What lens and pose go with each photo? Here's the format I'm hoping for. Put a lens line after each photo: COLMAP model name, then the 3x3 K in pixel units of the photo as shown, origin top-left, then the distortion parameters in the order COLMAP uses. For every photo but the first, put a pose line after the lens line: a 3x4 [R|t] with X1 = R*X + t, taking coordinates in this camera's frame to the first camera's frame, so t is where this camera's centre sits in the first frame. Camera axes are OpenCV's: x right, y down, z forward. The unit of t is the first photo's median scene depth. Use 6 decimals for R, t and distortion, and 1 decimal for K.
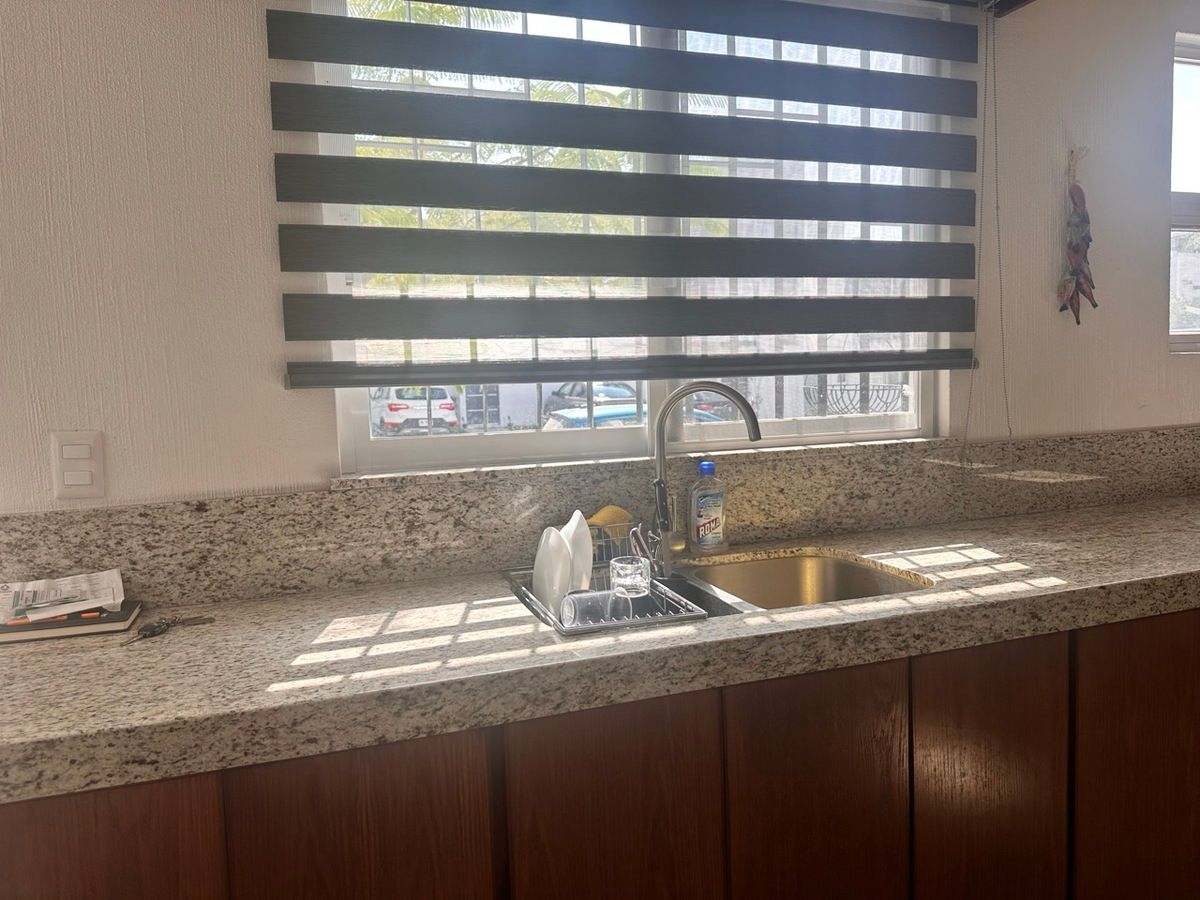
lens RADIAL K [[842.0, 0, 600.2], [0, 842.0, 446.1], [0, 0, 1]] dist [0.034495, -0.047268]
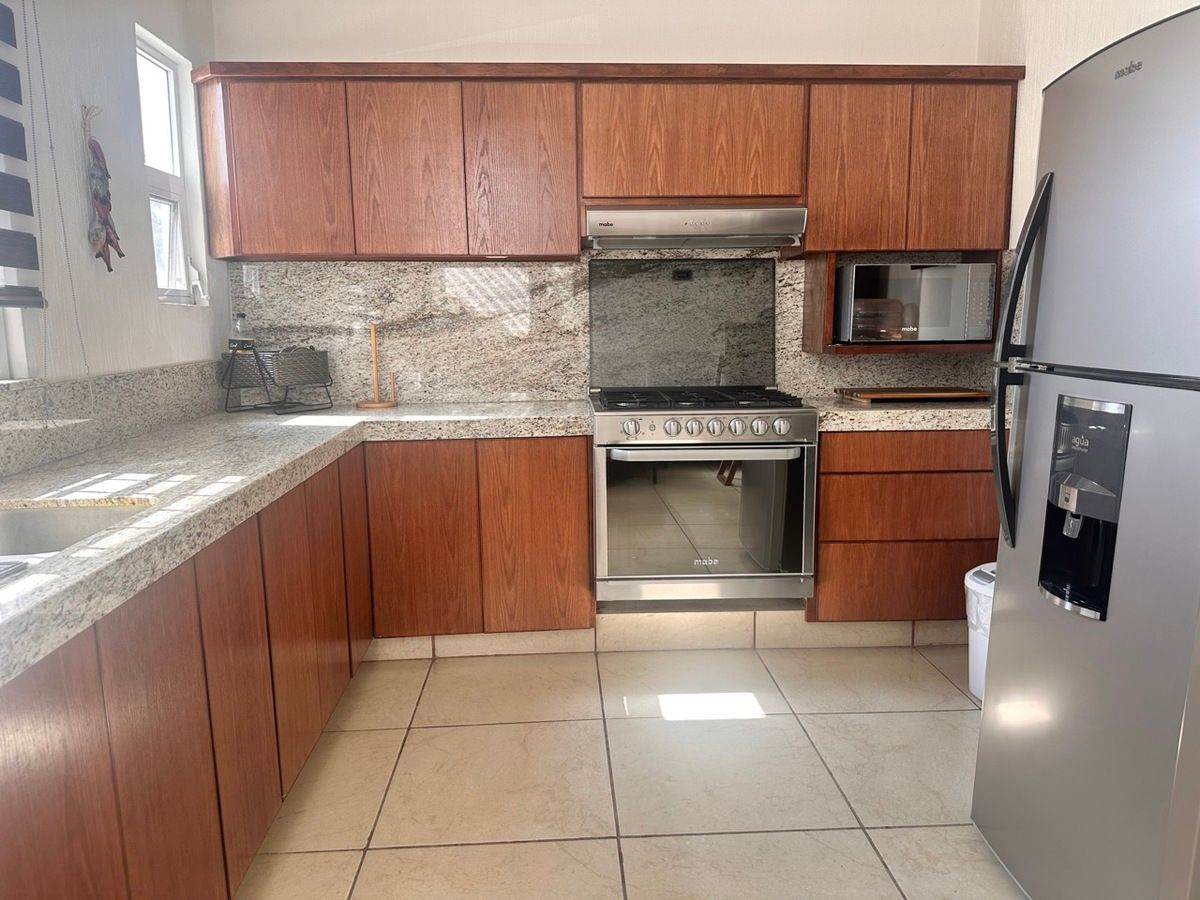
lens RADIAL K [[842.0, 0, 596.1], [0, 842.0, 458.7], [0, 0, 1]] dist [0.034495, -0.047268]
pose [[0.254307, -0.130772, 0.958241, -0.369633], [0.087723, 0.989851, 0.111805, 0.029659], [-0.963137, 0.055627, 0.263198, 0.123158]]
